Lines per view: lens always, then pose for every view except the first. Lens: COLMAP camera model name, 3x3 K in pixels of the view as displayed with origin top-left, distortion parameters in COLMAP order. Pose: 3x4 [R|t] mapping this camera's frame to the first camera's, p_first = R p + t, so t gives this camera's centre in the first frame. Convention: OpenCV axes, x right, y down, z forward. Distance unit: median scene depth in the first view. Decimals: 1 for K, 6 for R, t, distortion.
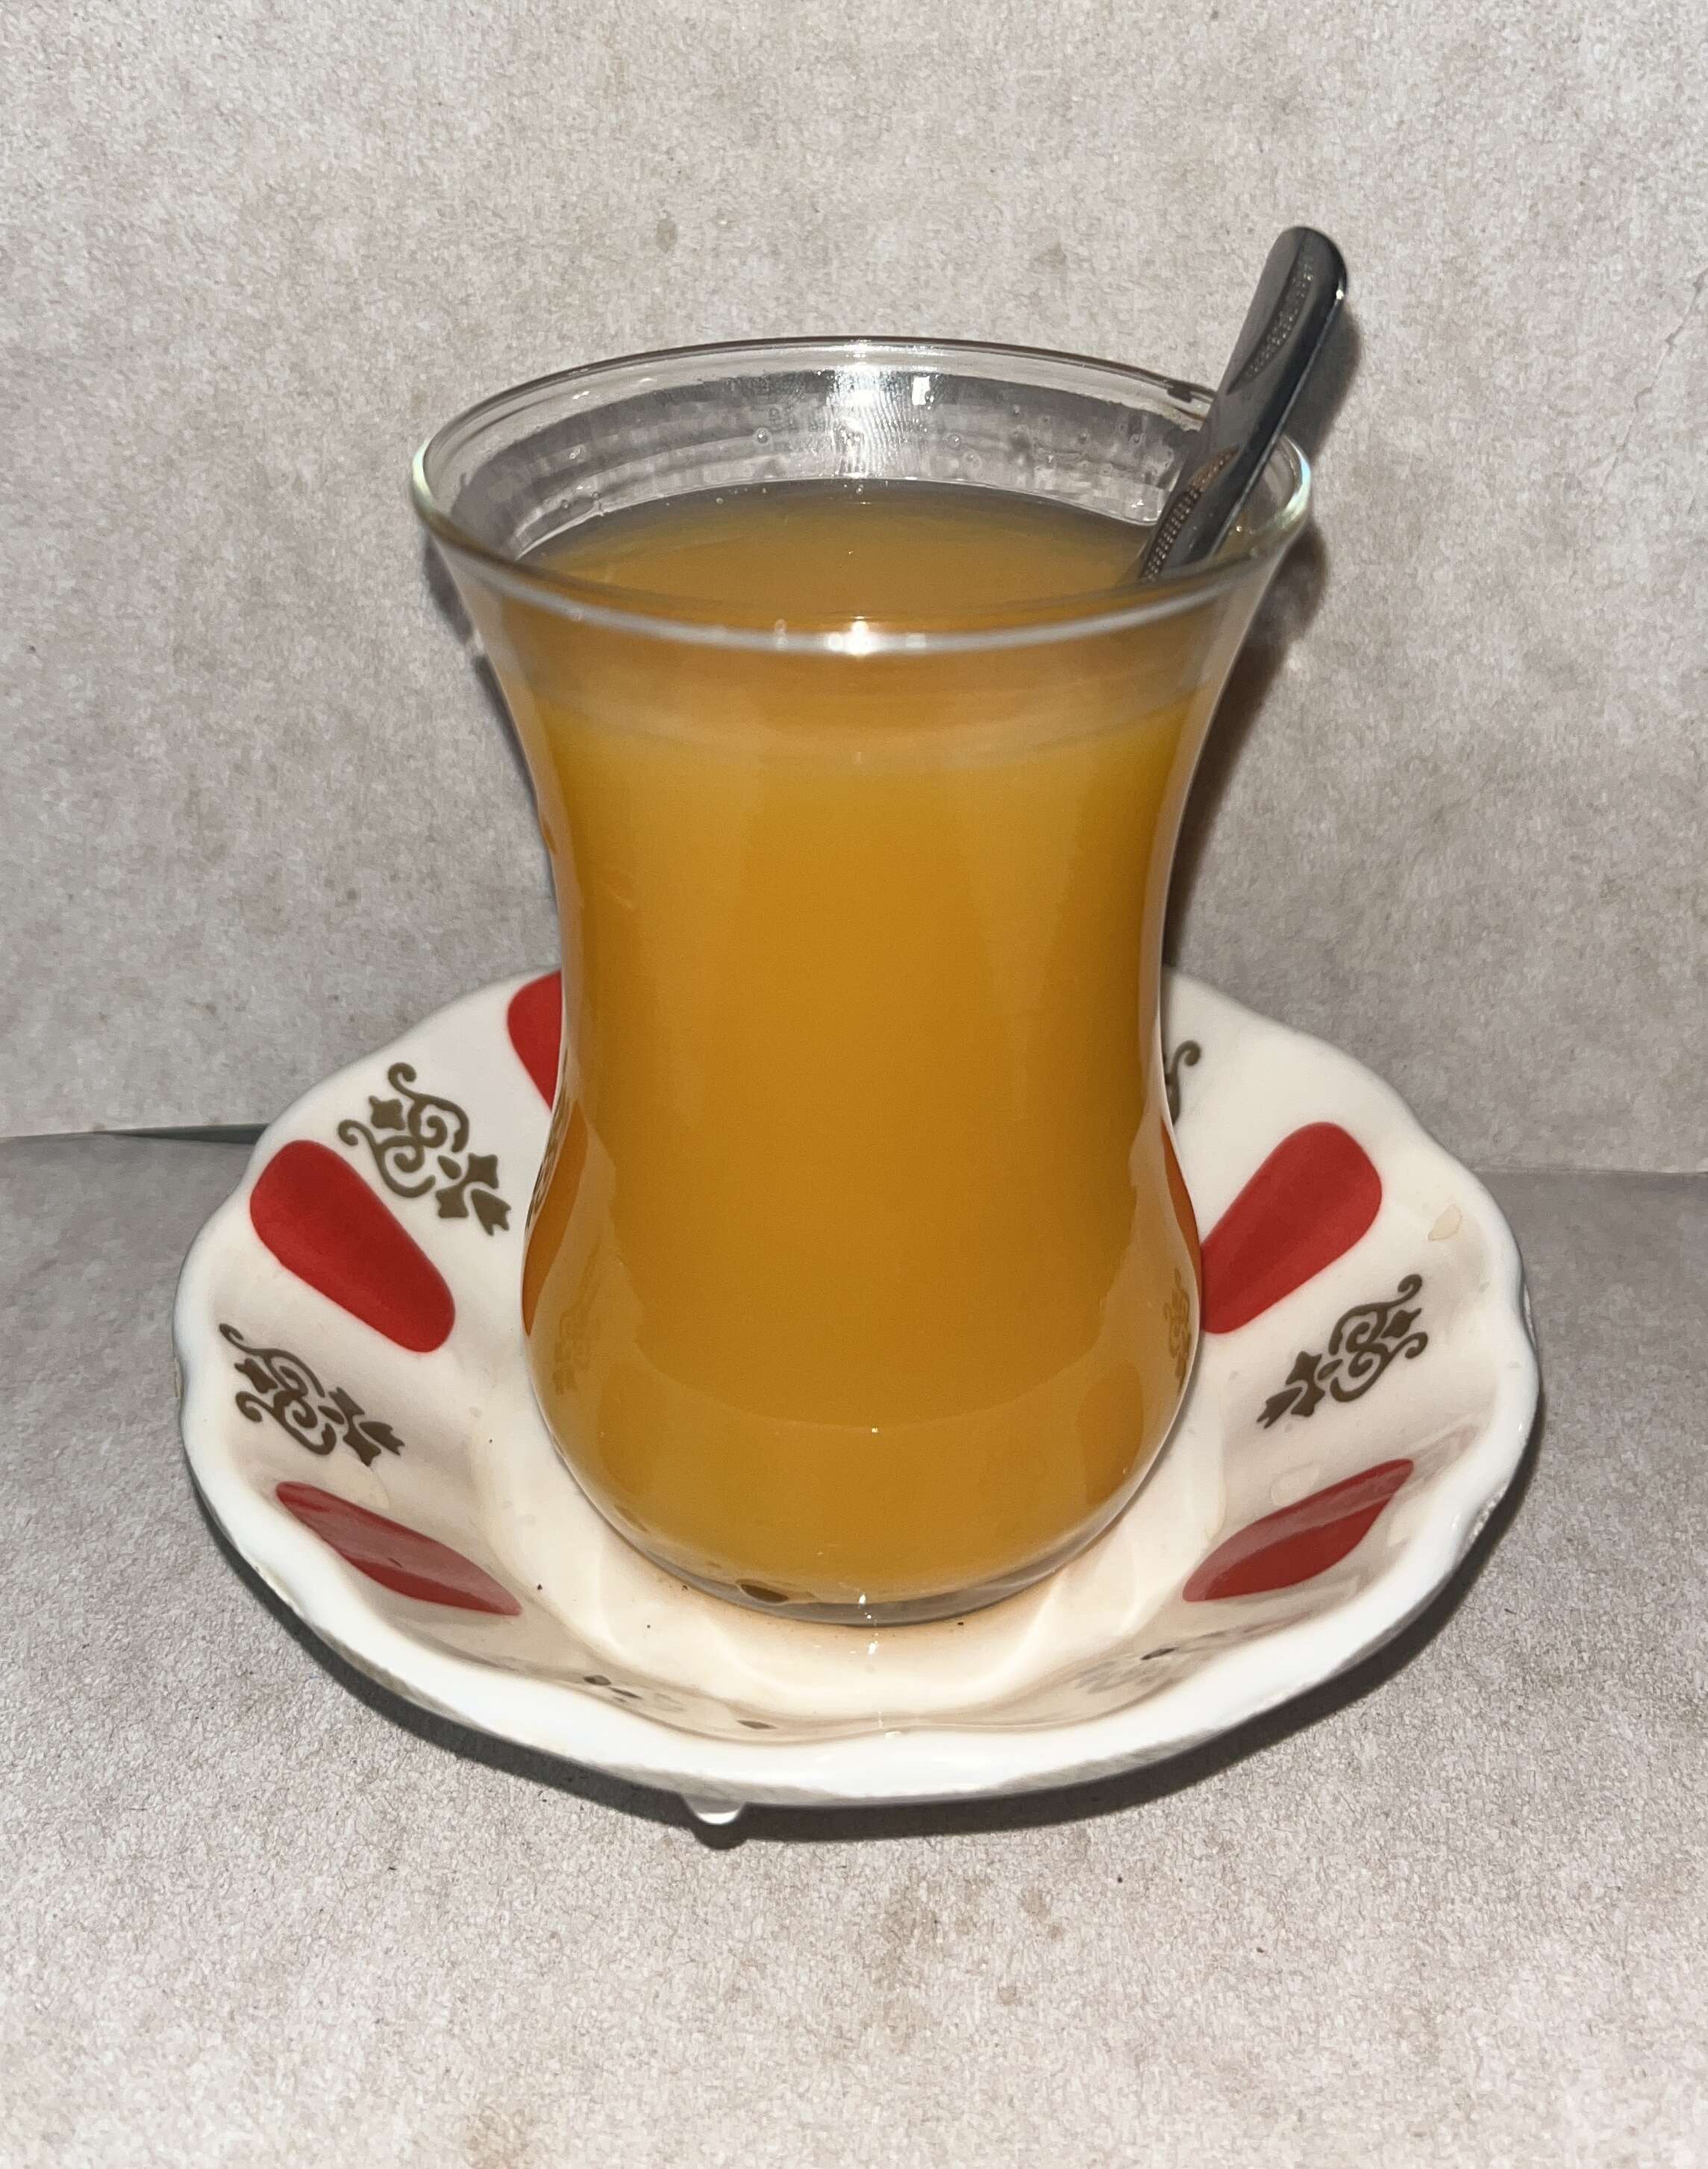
lens RADIAL K [[2288.2, 0, 863.8], [0, 2288.2, 857.7], [0, 0, 1]] dist [-0.035786, 0.035278]
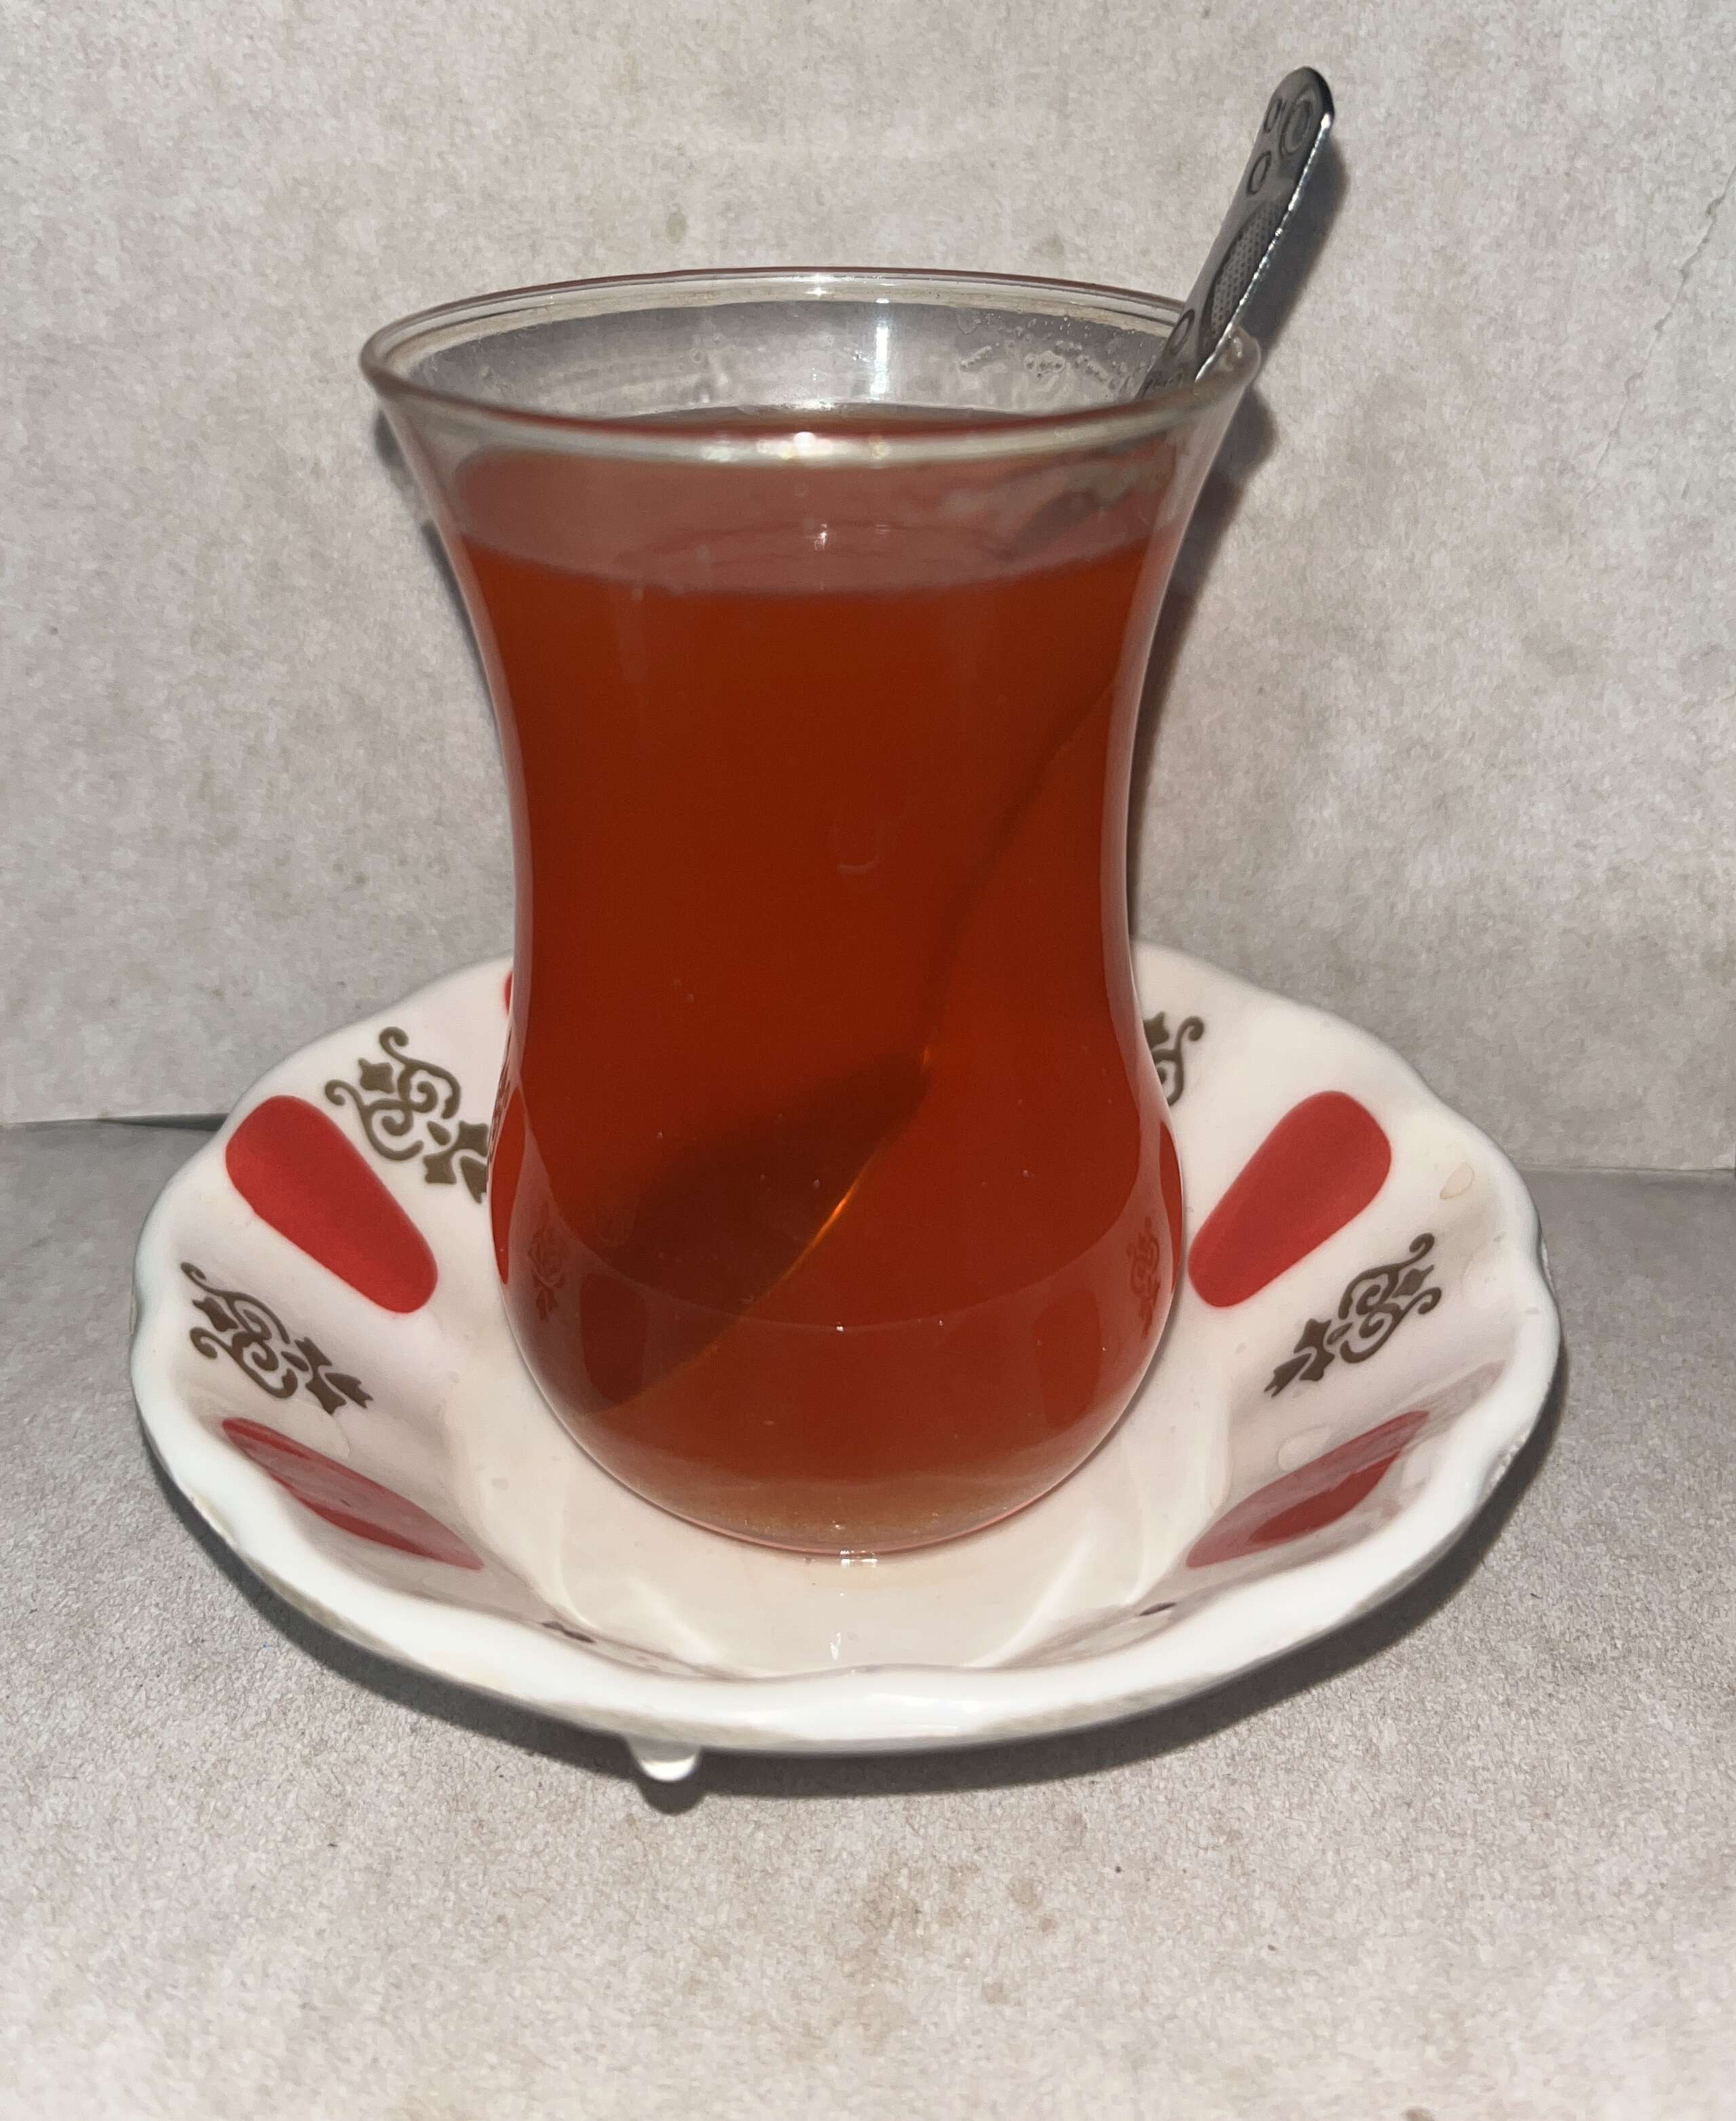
lens RADIAL K [[2109.1, 0, 857.3], [0, 2109.1, 770.9], [0, 0, 1]] dist [-0.005465, -0.045515]
pose [[0.999727, 0.004265, -0.022963, 0.019459], [-0.006722, 0.994127, -0.108010, 0.078481], [0.022367, 0.108135, 0.993885, 0.084059]]
